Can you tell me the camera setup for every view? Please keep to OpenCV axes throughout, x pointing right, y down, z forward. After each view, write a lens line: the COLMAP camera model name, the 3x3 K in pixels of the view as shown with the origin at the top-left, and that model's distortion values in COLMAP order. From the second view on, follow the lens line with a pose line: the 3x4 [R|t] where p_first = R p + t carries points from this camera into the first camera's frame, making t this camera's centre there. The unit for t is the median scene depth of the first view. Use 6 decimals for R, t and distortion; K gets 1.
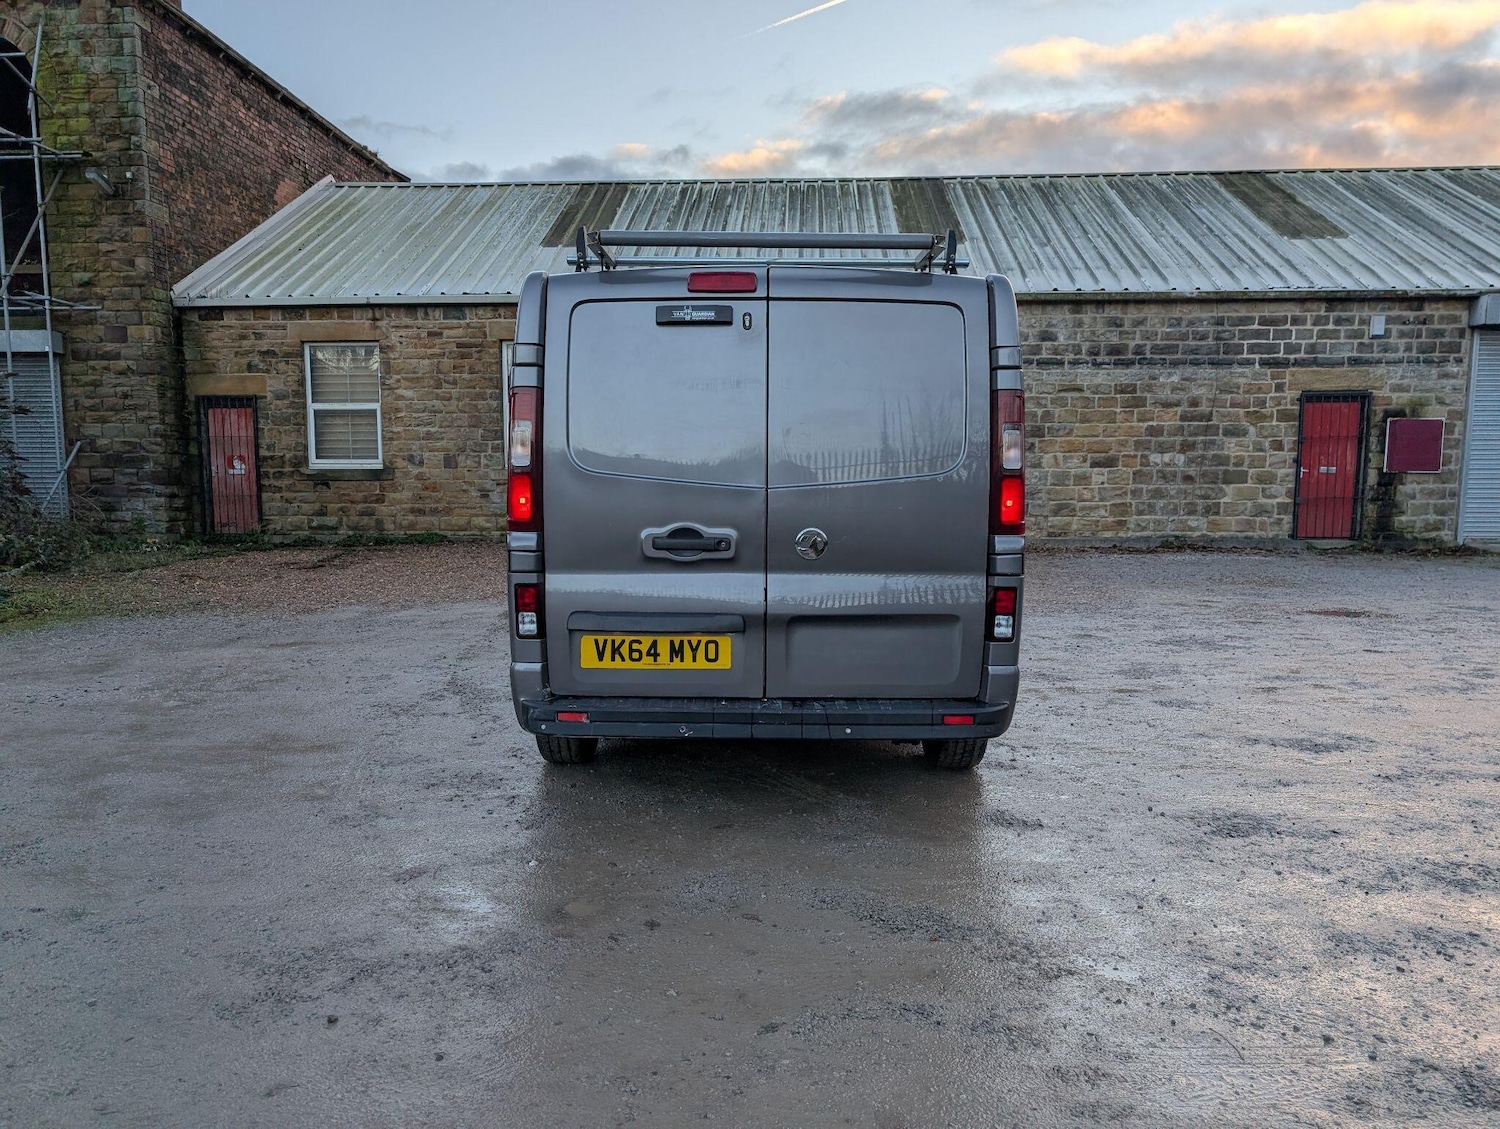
lens RADIAL K [[1081.1, 0, 756.2], [0, 1081.1, 569.9], [0, 0, 1]] dist [0.015785, -0.011503]
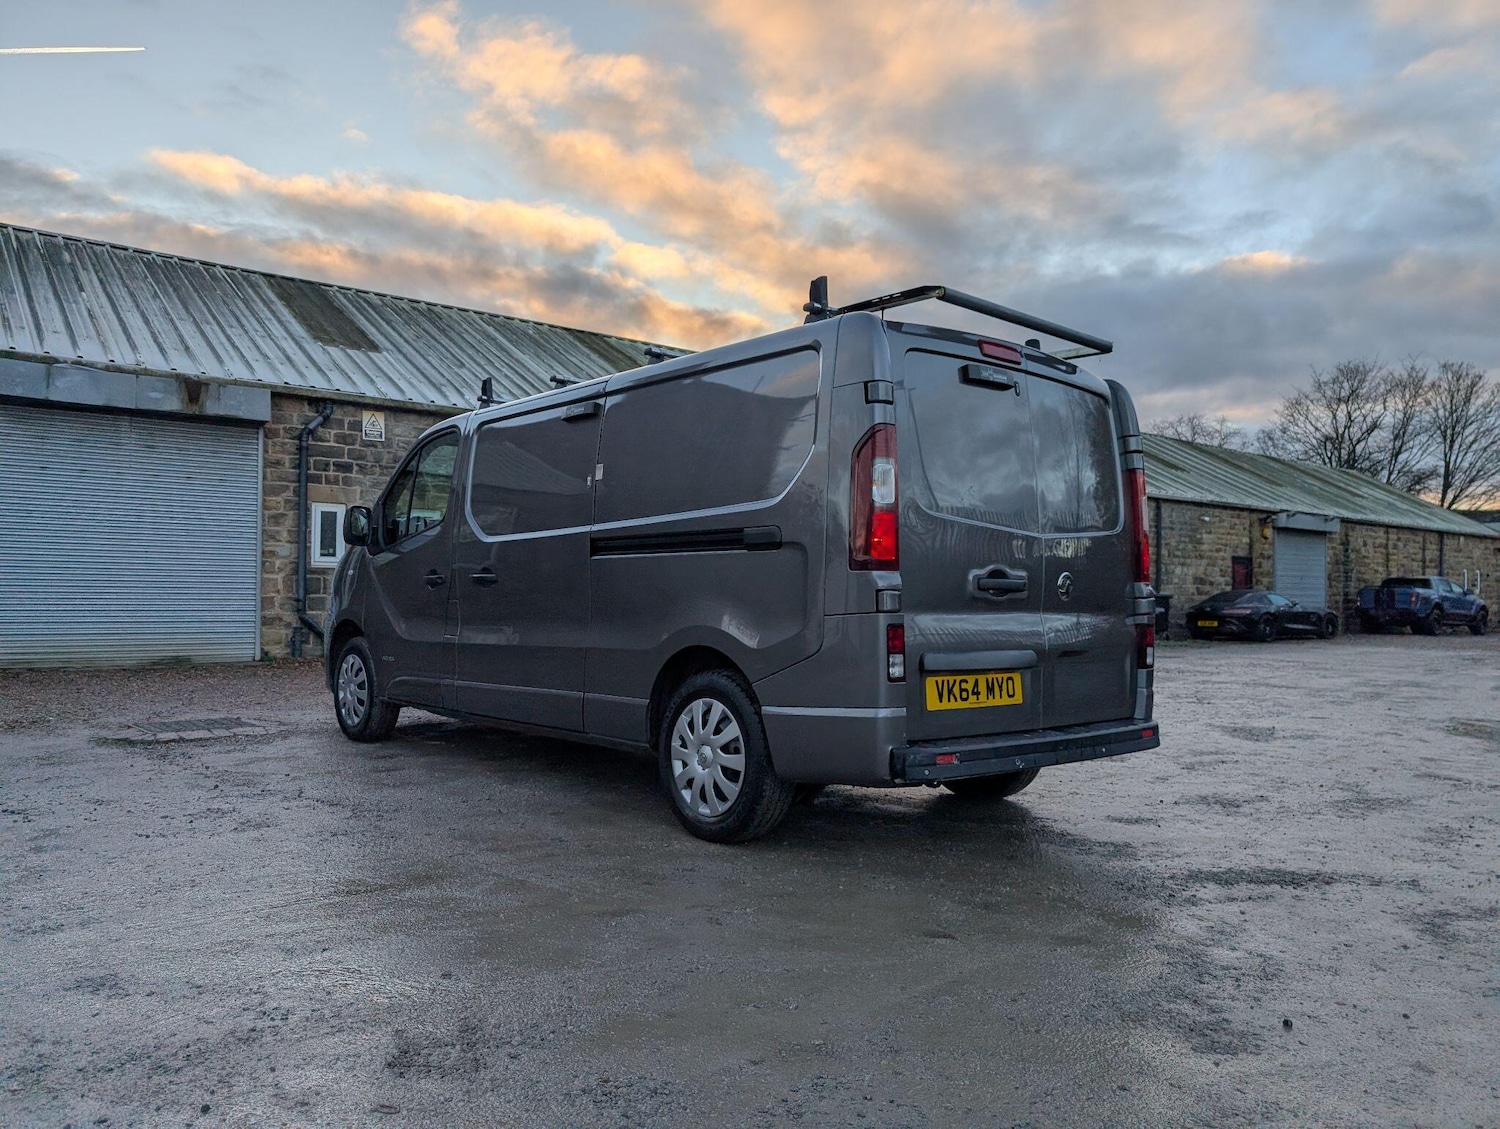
lens RADIAL K [[1078.6, 0, 754.3], [0, 1078.6, 556.8], [0, 0, 1]] dist [0.009514, -0.003165]
pose [[0.756334, 0.033436, 0.653331, -0.927090], [0.054434, 0.992013, -0.113785, 0.054919], [-0.651917, 0.121623, 0.748473, 0.354269]]
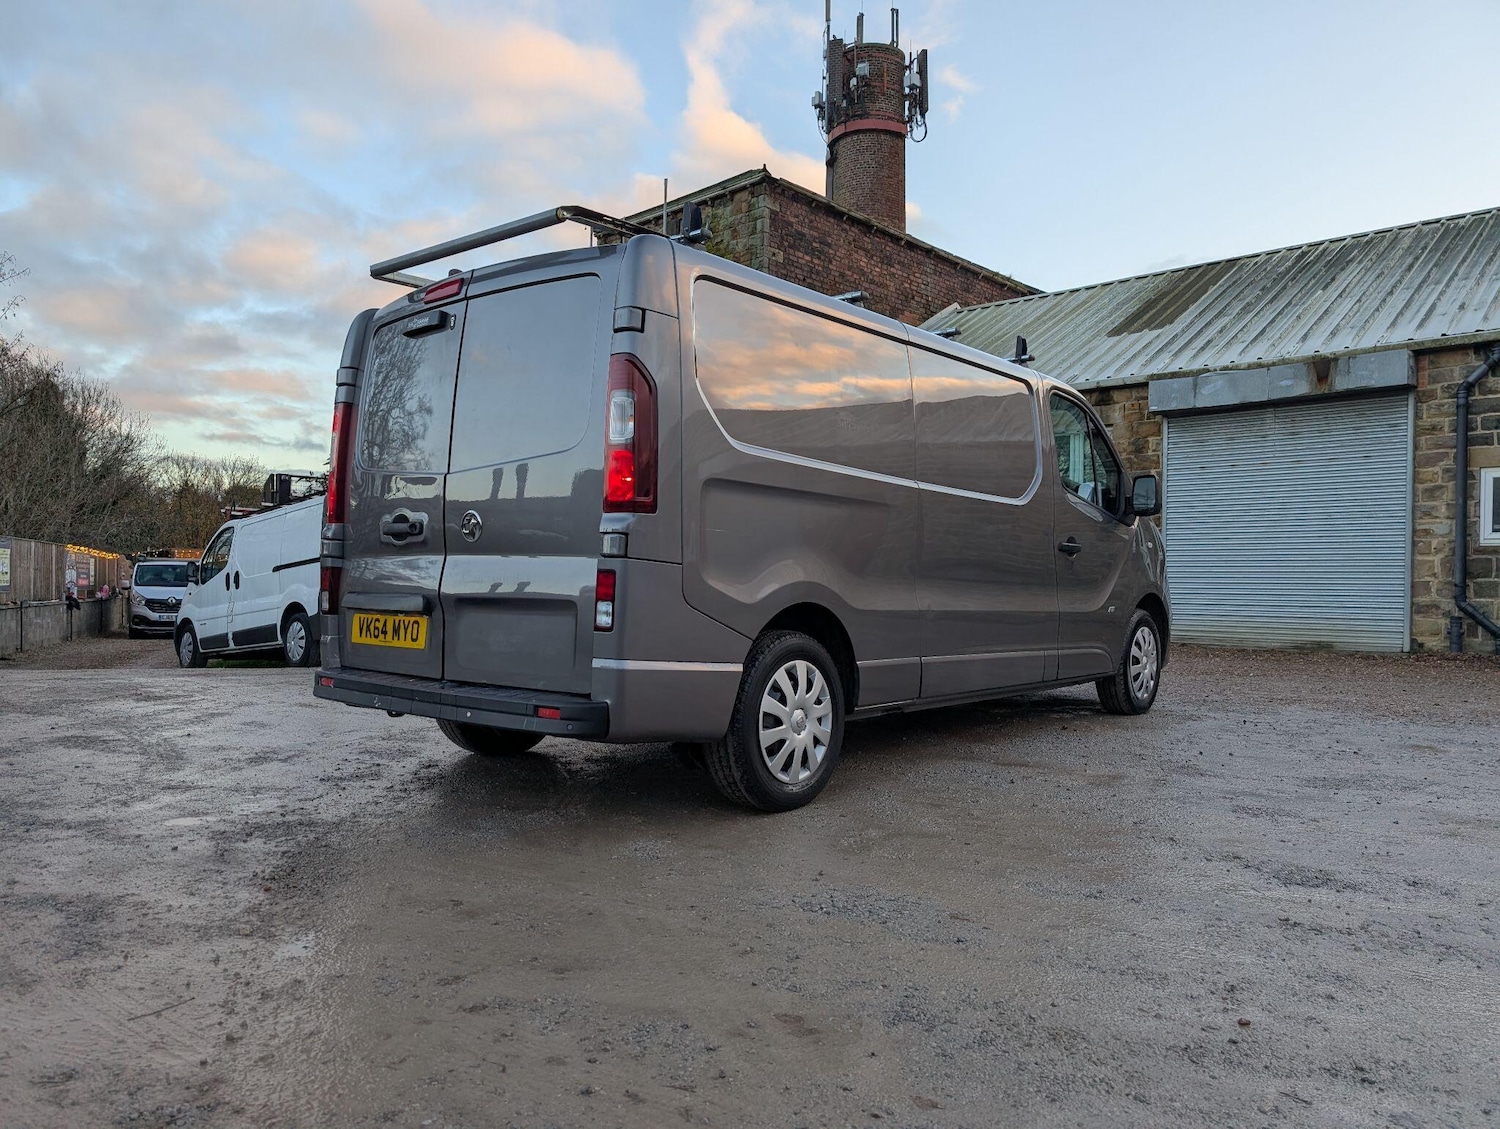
lens RADIAL K [[1080.2, 0, 738.6], [0, 1080.2, 568.9], [0, 0, 1]] dist [0.015622, -0.005584]
pose [[0.762398, -0.002070, -0.647105, 0.884219], [-0.072415, 0.993441, -0.088495, 0.085236], [0.643044, 0.114329, 0.757247, 0.394512]]
